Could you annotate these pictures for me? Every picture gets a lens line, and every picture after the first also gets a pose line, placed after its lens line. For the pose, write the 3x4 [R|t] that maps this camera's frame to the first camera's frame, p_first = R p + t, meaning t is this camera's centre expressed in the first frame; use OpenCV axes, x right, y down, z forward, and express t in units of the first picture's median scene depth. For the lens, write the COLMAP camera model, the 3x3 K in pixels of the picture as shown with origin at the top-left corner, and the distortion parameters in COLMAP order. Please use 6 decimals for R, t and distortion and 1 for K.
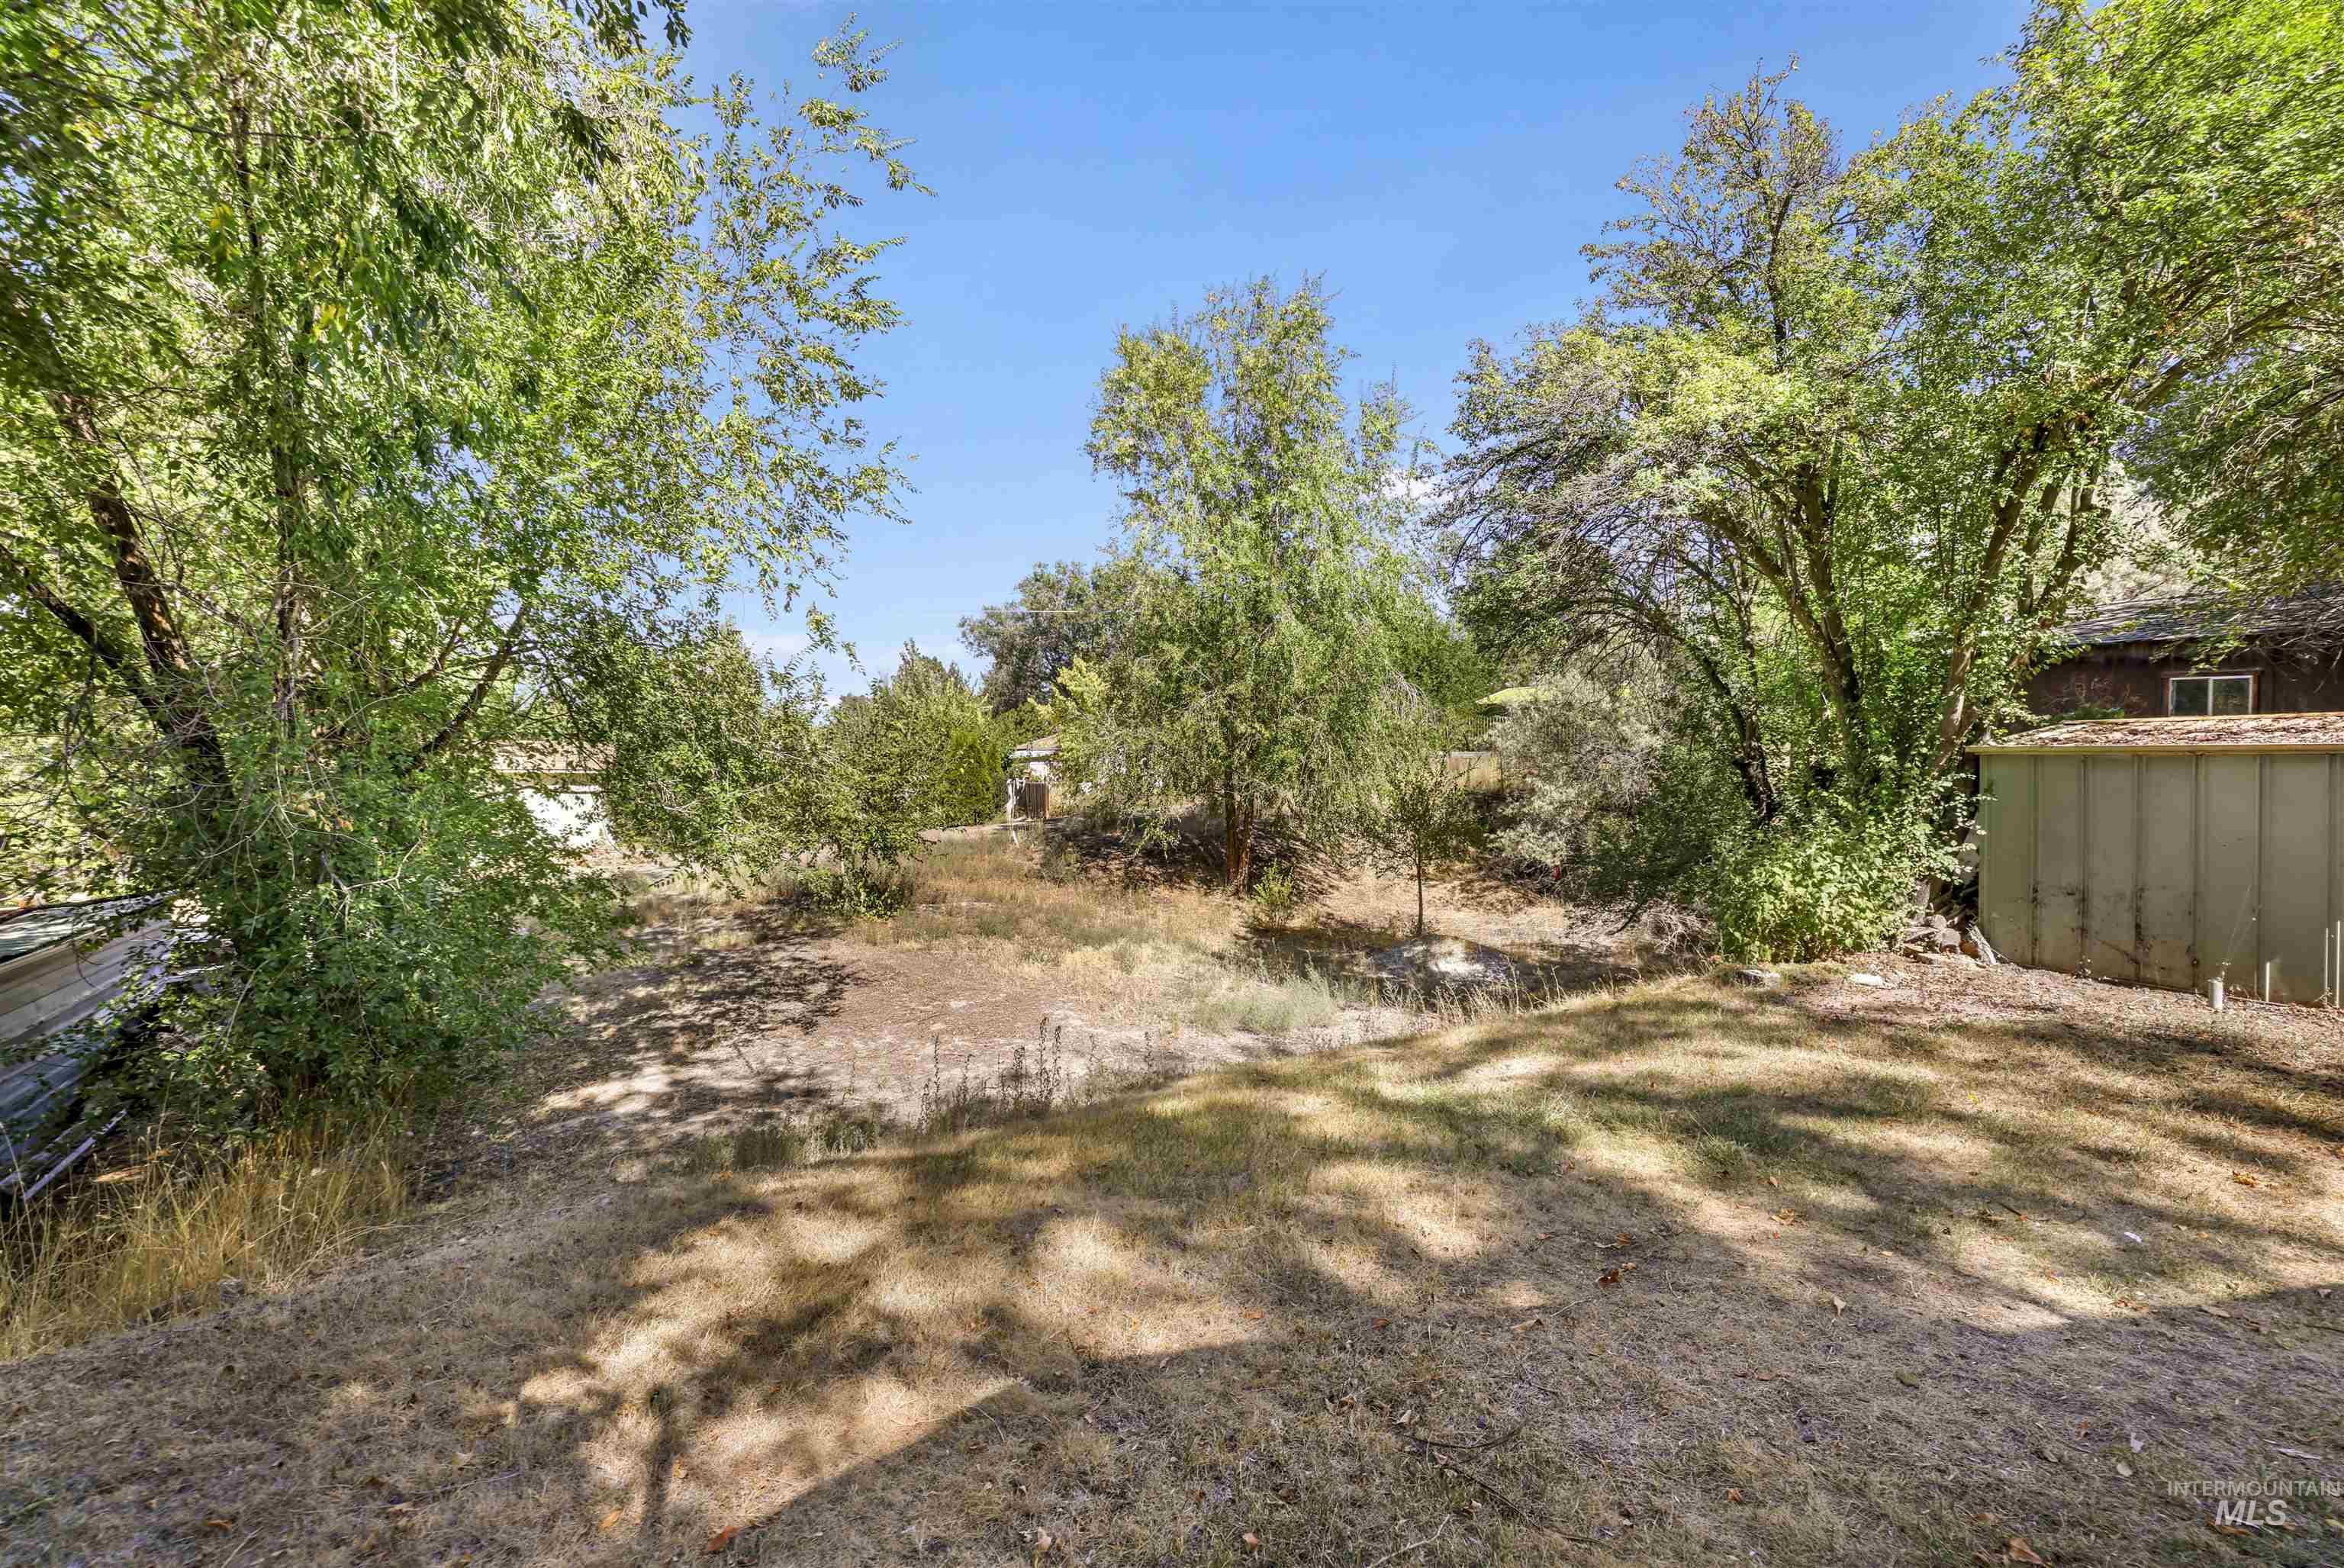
lens RADIAL K [[1034.1, 0, 1175.2], [0, 1034.1, 781.5], [0, 0, 1]] dist [-0.023398, 0.000937]
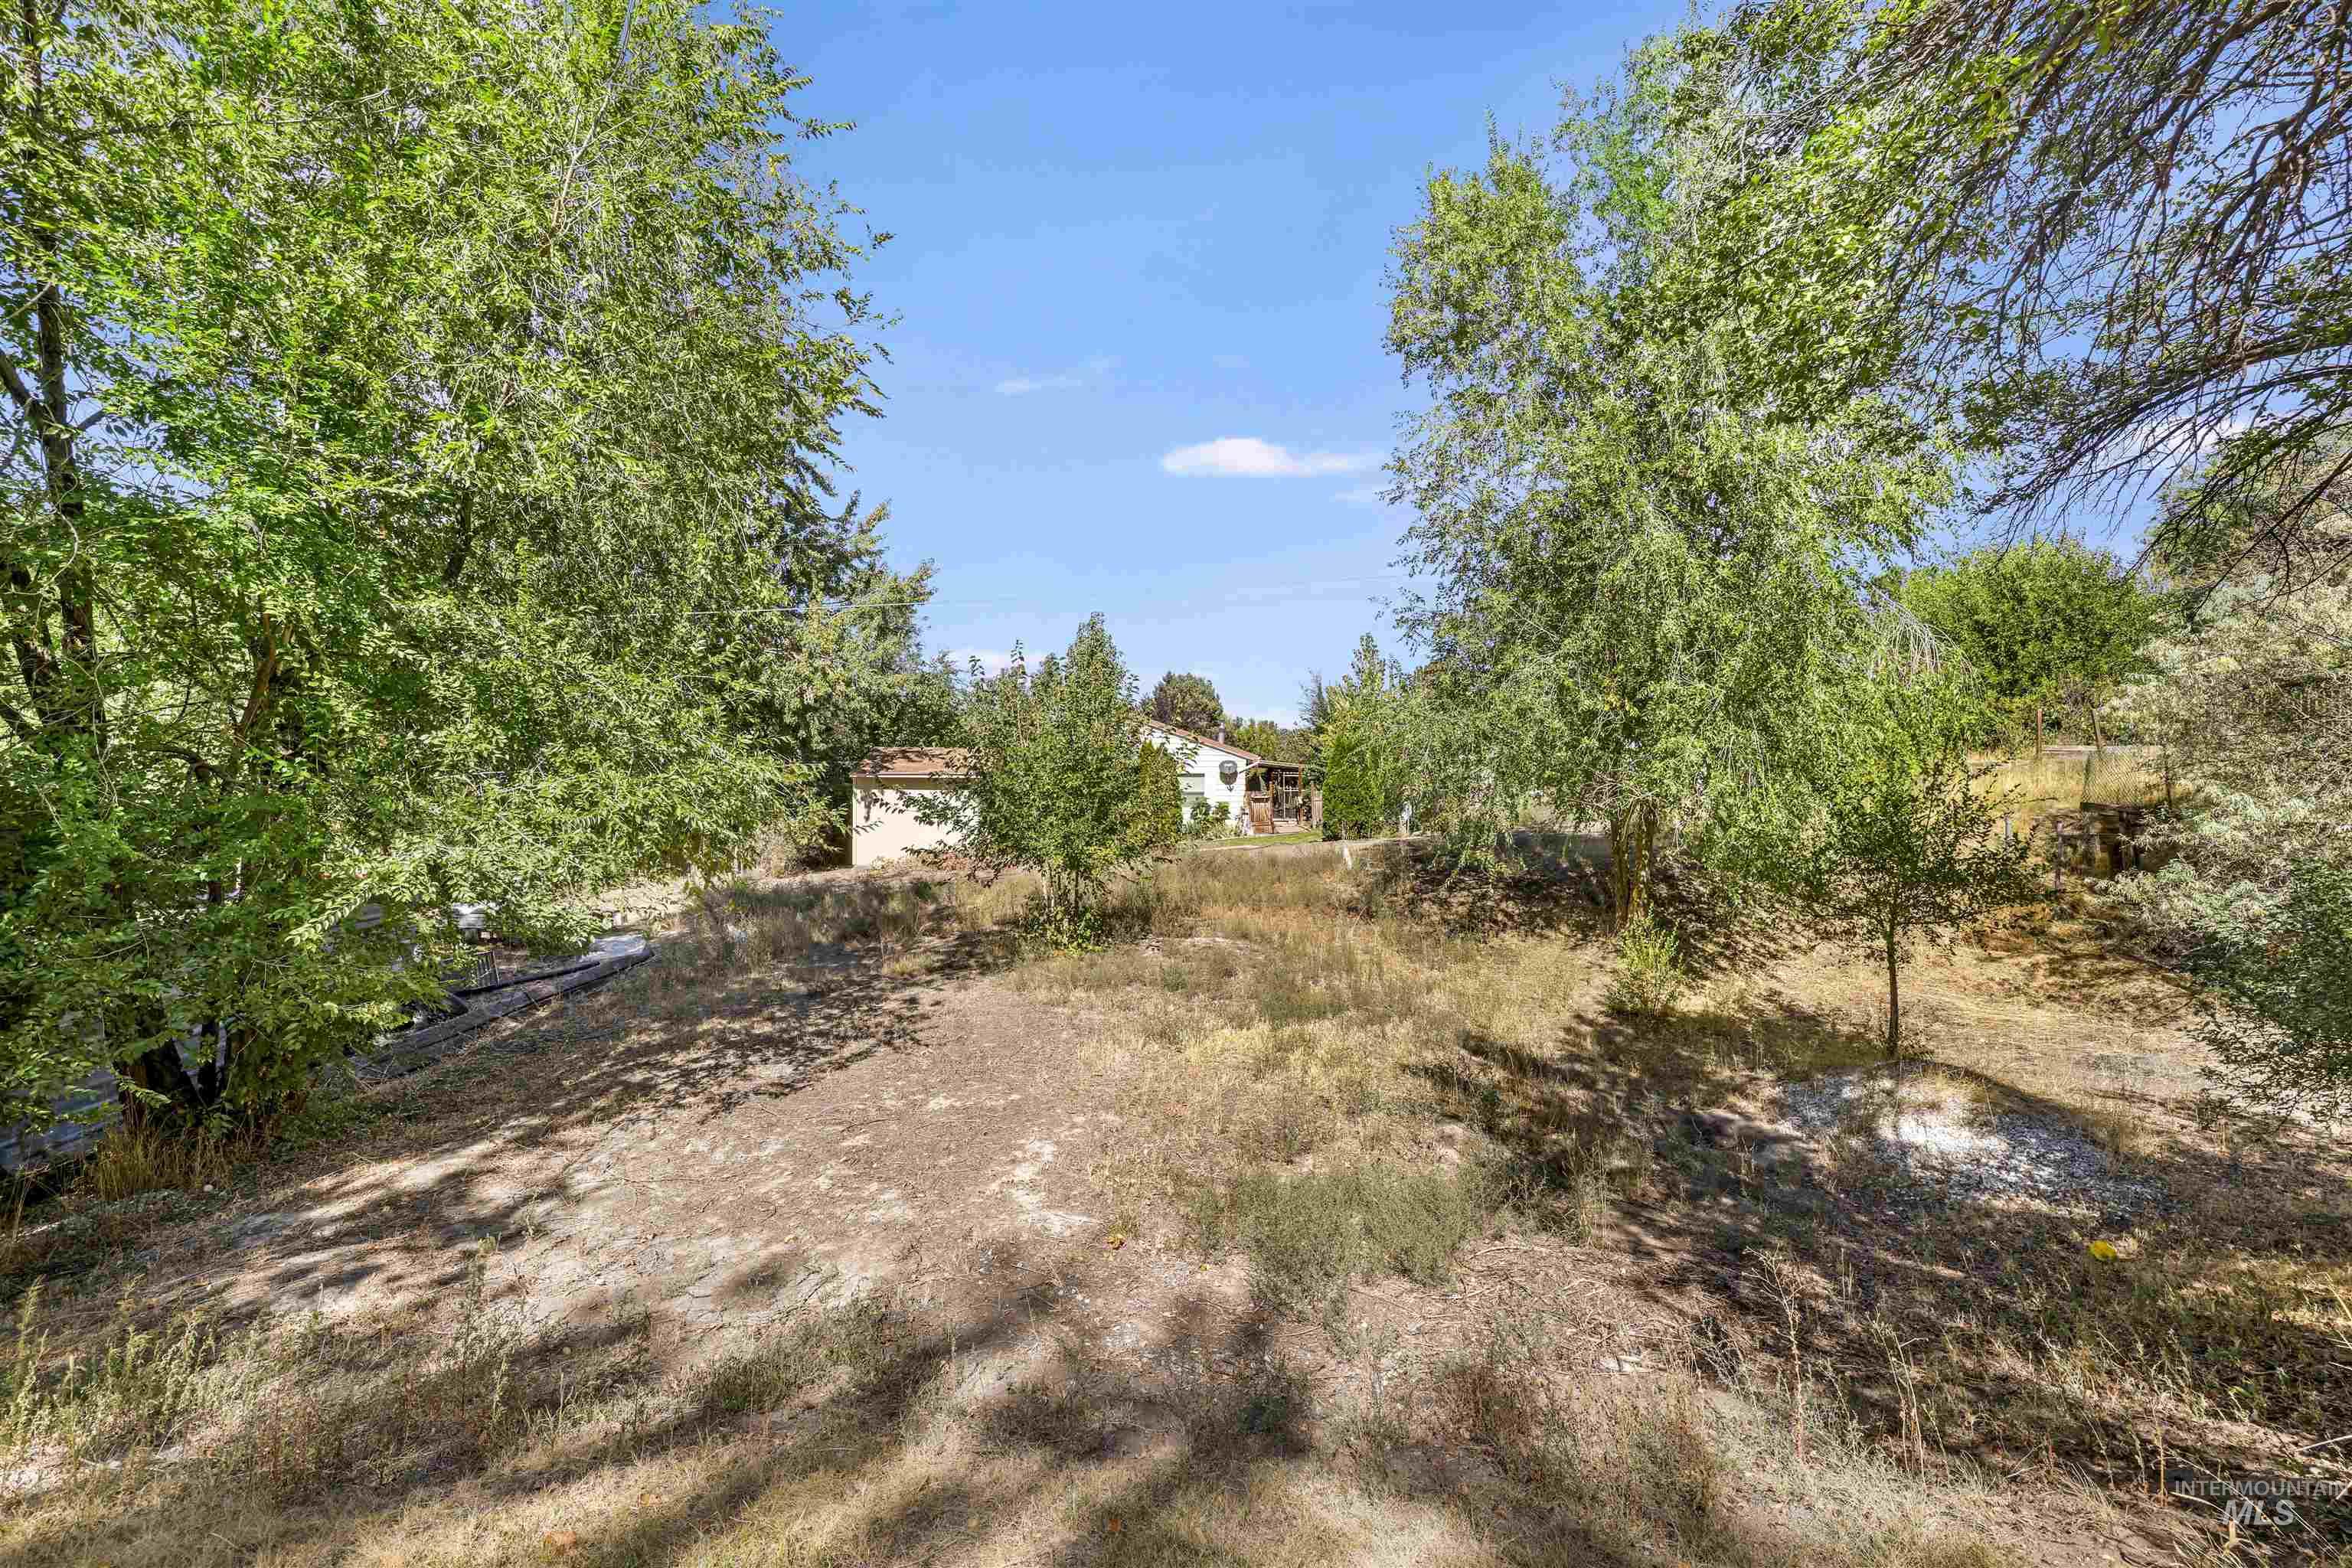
lens RADIAL K [[1037.6, 0, 1168.3], [0, 1037.6, 776.8], [0, 0, 1]] dist [-0.023398, 0.000937]
pose [[0.863895, -0.001749, -0.503669, 0.150276], [-0.004013, 0.999938, -0.010355, 0.002240], [0.503656, 0.010967, 0.863835, 0.268200]]
